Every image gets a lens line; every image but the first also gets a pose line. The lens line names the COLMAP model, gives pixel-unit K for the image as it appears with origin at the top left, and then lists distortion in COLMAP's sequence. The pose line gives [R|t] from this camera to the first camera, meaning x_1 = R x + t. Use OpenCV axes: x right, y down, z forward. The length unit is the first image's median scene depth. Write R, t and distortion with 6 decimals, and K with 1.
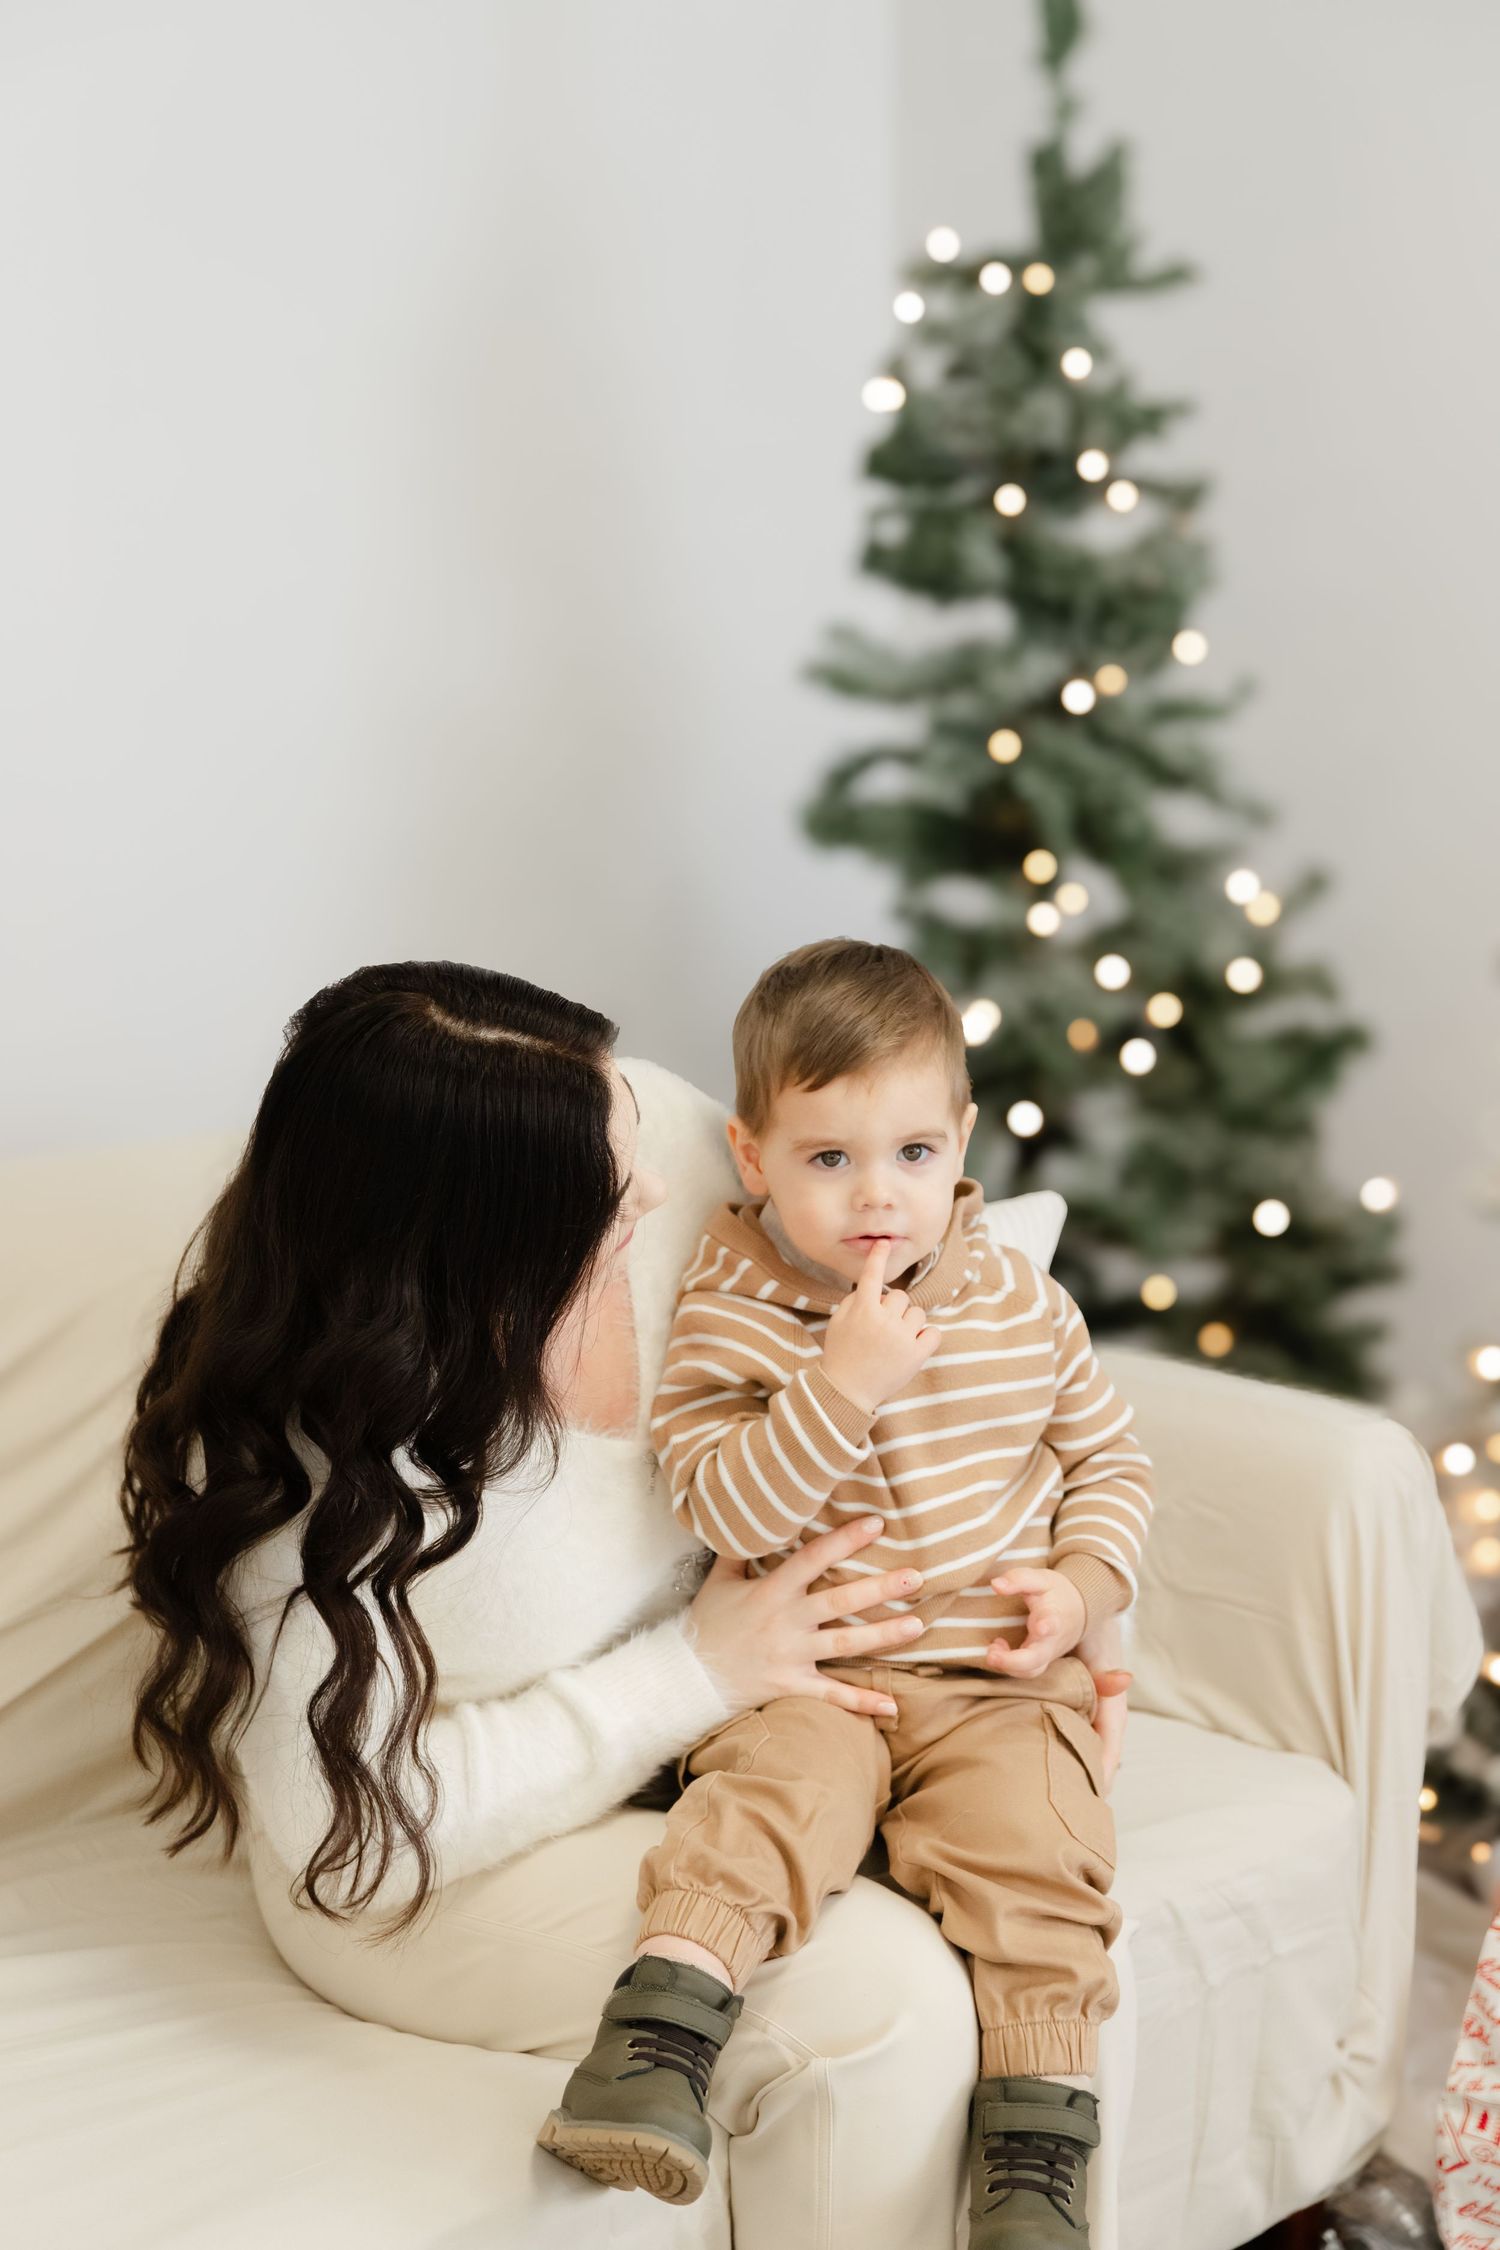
lens RADIAL K [[3608.6, 0, 750.5], [0, 3608.6, 1142.6], [0, 0, 1]] dist [0.099005, 0.000000]
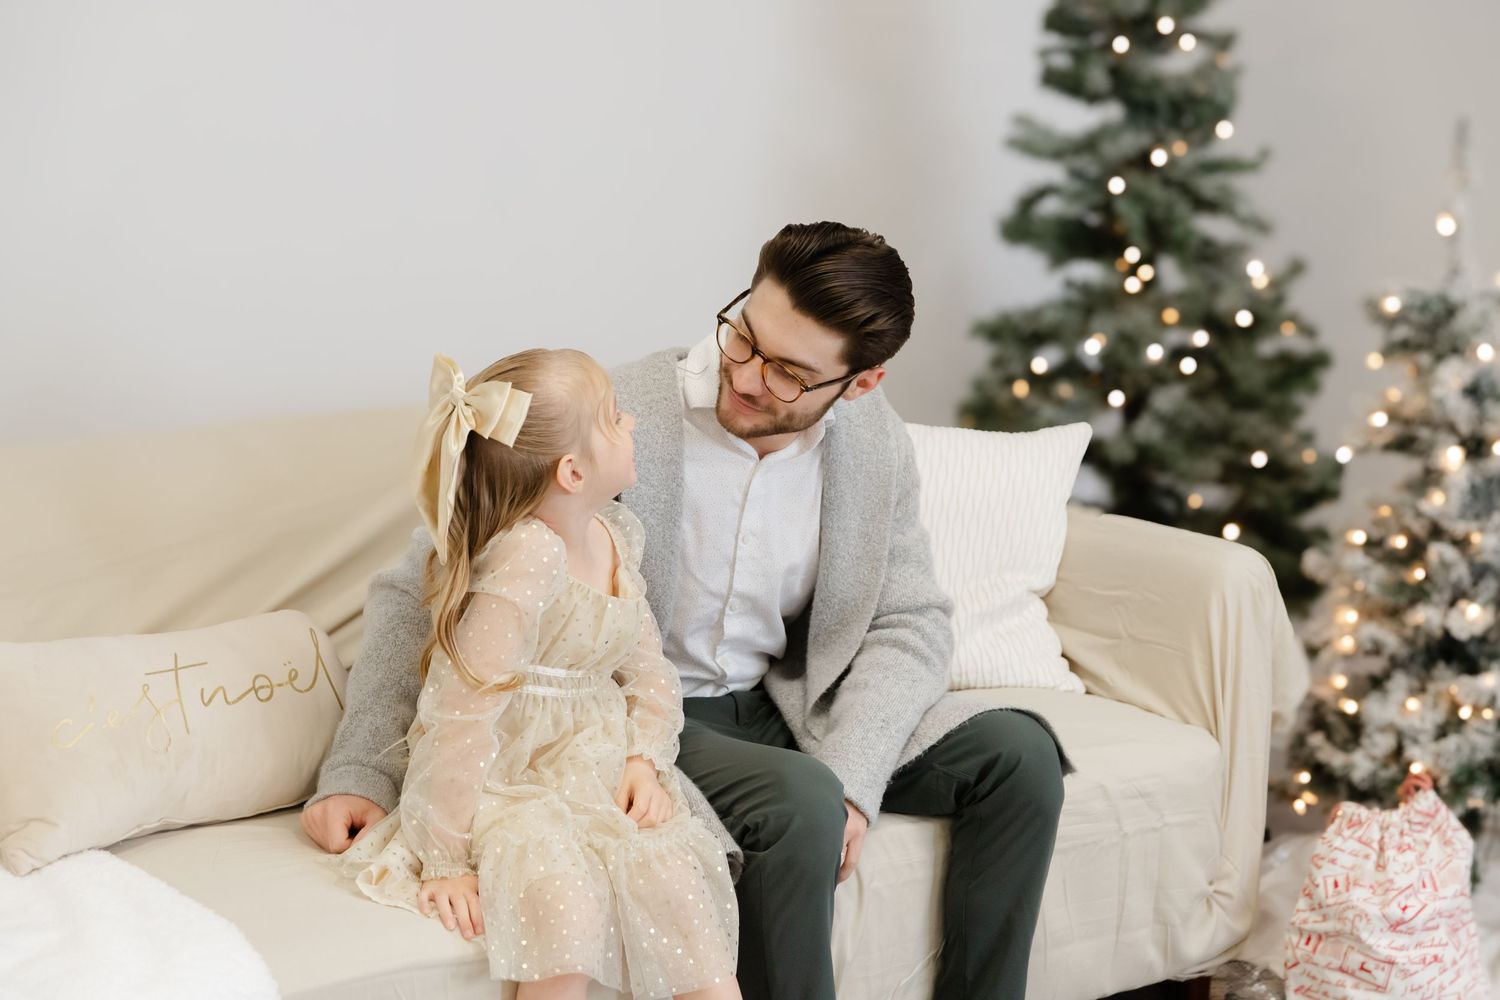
lens RADIAL K [[2662.7, 0, 747.9], [0, 2662.7, 494.3], [0, 0, 1]] dist [0.026655, 0.000000]
pose [[0.986172, 0.030095, -0.162971, 0.110432], [-0.029555, 0.999547, 0.005742, 0.037024], [0.163070, -0.000846, 0.986614, -0.296510]]
